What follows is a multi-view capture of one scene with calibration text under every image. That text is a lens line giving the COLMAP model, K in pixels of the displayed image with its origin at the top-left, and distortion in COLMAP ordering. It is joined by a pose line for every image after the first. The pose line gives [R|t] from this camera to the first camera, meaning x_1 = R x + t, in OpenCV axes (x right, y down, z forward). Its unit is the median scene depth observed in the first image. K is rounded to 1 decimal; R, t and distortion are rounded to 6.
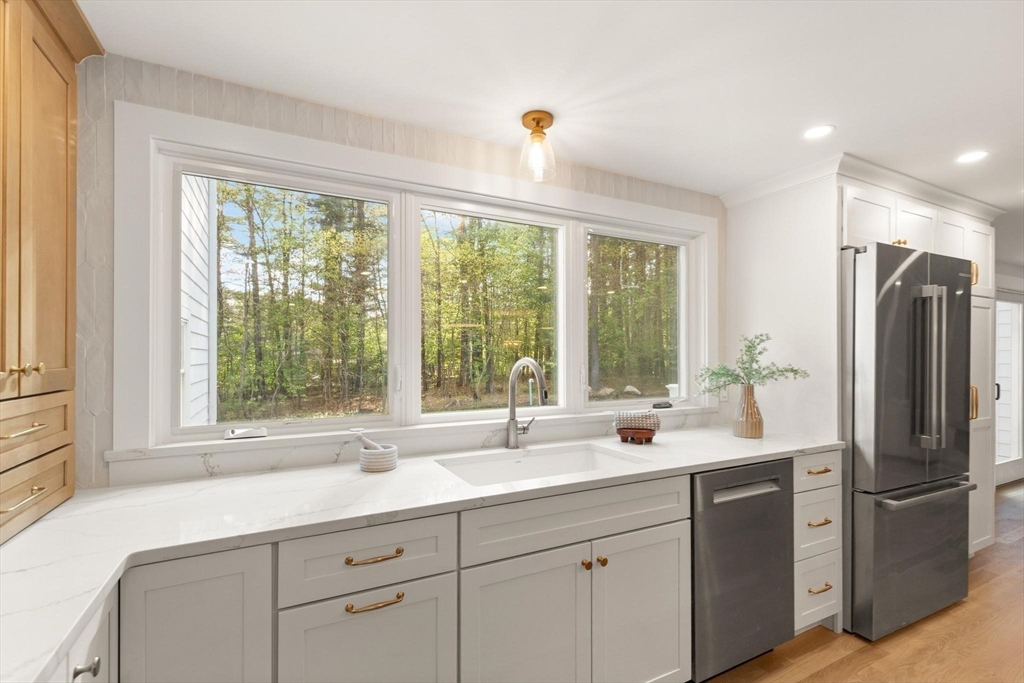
lens RADIAL K [[474.2, 0, 518.7], [0, 474.2, 352.2], [0, 0, 1]] dist [0.012872, -0.000270]
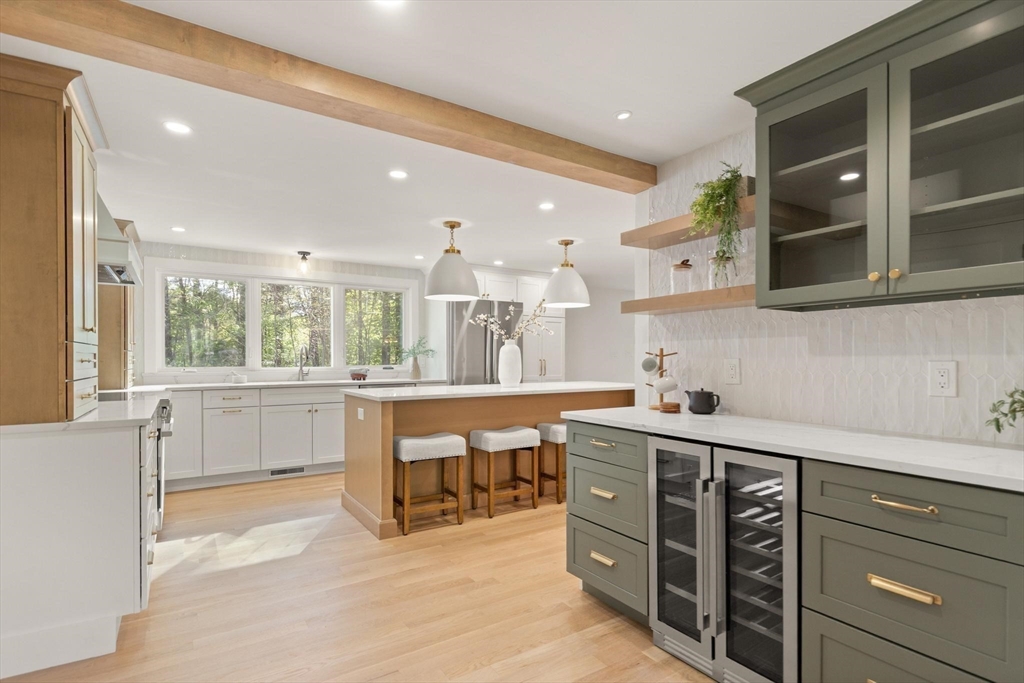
lens RADIAL K [[503.3, 0, 513.2], [0, 503.3, 357.3], [0, 0, 1]] dist [0.003177, -0.001421]
pose [[0.994547, -0.003230, 0.104242, 0.717020], [0.002430, 0.999967, 0.007803, 0.054079], [-0.104264, -0.007508, 0.994521, -1.516776]]
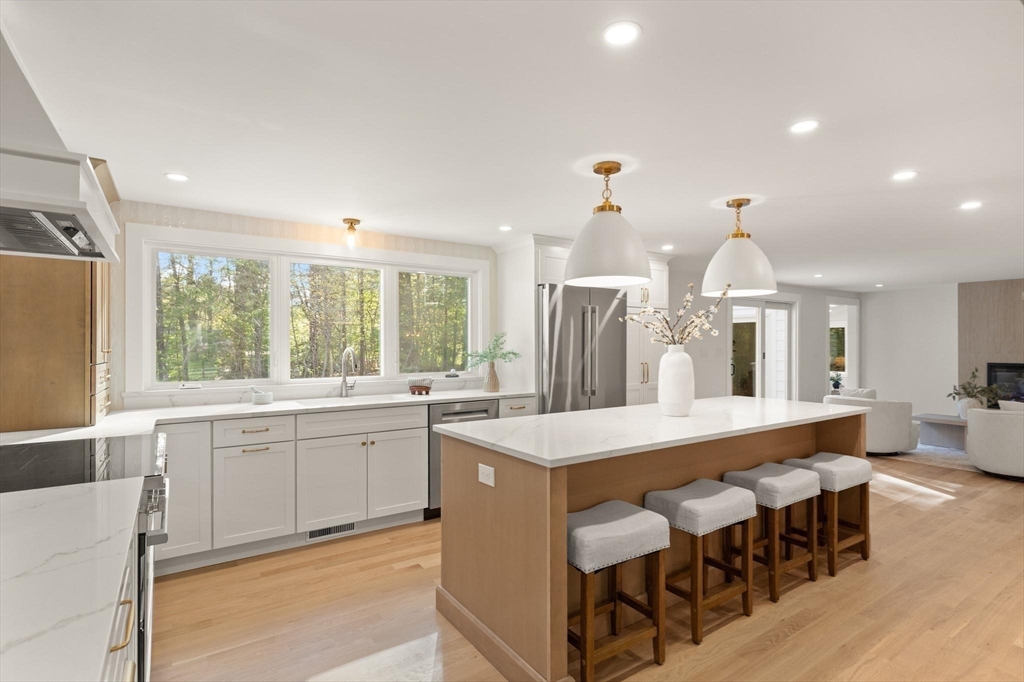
lens RADIAL K [[503.3, 0, 515.7], [0, 503.3, 341.9], [0, 0, 1]] dist [0.003177, -0.001421]
pose [[0.992947, -0.003623, 0.118500, 0.360251], [0.003729, 0.999993, -0.000672, -0.003069], [-0.118496, 0.001109, 0.992954, -0.859170]]
